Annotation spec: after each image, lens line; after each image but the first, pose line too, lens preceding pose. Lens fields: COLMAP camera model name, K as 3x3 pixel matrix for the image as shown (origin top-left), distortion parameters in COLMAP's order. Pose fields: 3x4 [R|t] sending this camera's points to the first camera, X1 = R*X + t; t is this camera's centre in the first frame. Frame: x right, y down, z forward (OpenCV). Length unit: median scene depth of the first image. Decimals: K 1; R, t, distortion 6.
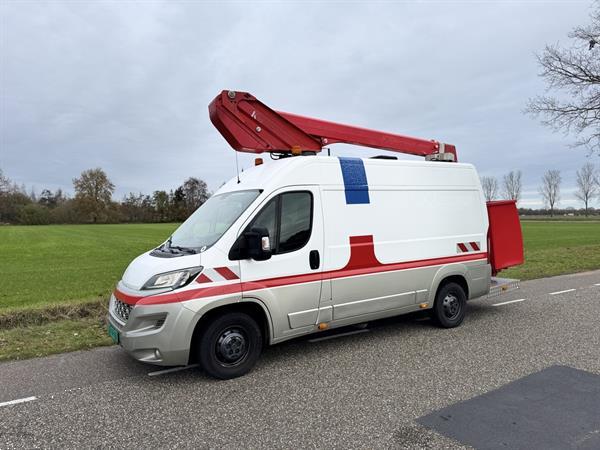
lens RADIAL K [[420.5, 0, 295.2], [0, 420.5, 224.9], [0, 0, 1]] dist [0.075825, -0.105992]
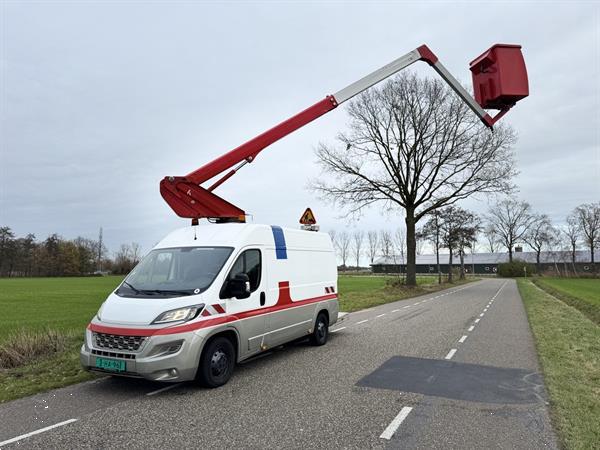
lens RADIAL K [[420.4, 0, 300.0], [0, 420.4, 225.0], [0, 0, 1]] dist [0.079729, -0.109760]
pose [[0.861856, 0.059032, 0.503705, -0.491621], [0.007076, 0.991706, -0.128330, 0.019692], [-0.507103, 0.114166, 0.854291, -0.263374]]
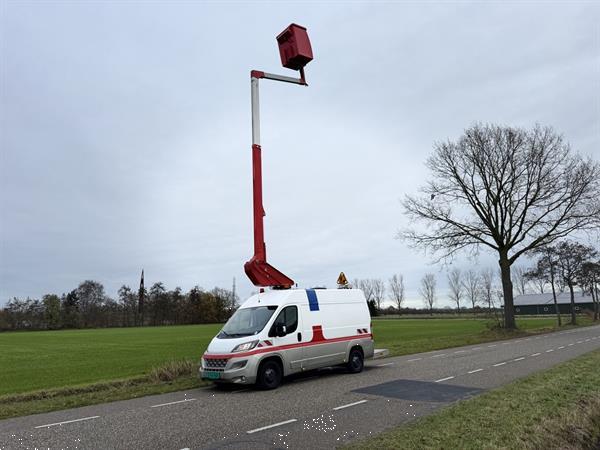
lens RADIAL K [[420.5, 0, 295.2], [0, 420.5, 224.9], [0, 0, 1]] dist [0.075825, -0.105992]
pose [[0.972848, 0.030859, 0.229380, -0.446438], [0.024013, 0.972265, -0.232645, 0.020505], [-0.230198, 0.231836, 0.945125, -1.106707]]
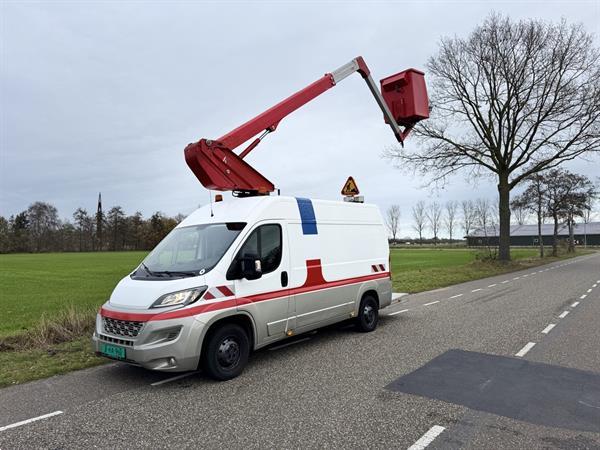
lens RADIAL K [[420.3, 0, 295.5], [0, 420.3, 223.0], [0, 0, 1]] dist [0.077716, -0.108969]
pose [[0.950814, 0.013914, 0.309451, -0.268950], [0.008725, 0.997391, -0.071654, 0.005747], [-0.309640, 0.070829, 0.948212, -0.177463]]
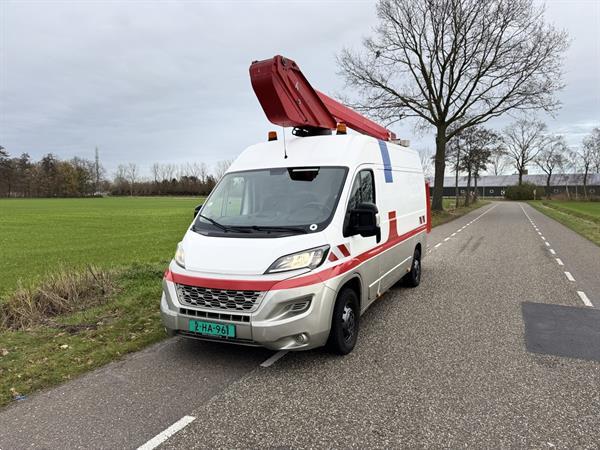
lens RADIAL K [[420.4, 0, 301.1], [0, 420.4, 229.1], [0, 0, 1]] dist [0.064913, -0.076688]
pose [[0.858072, -0.035319, 0.512314, -0.582265], [0.002749, 0.997934, 0.064194, 0.000552], [-0.513523, -0.053675, 0.856396, 0.156591]]
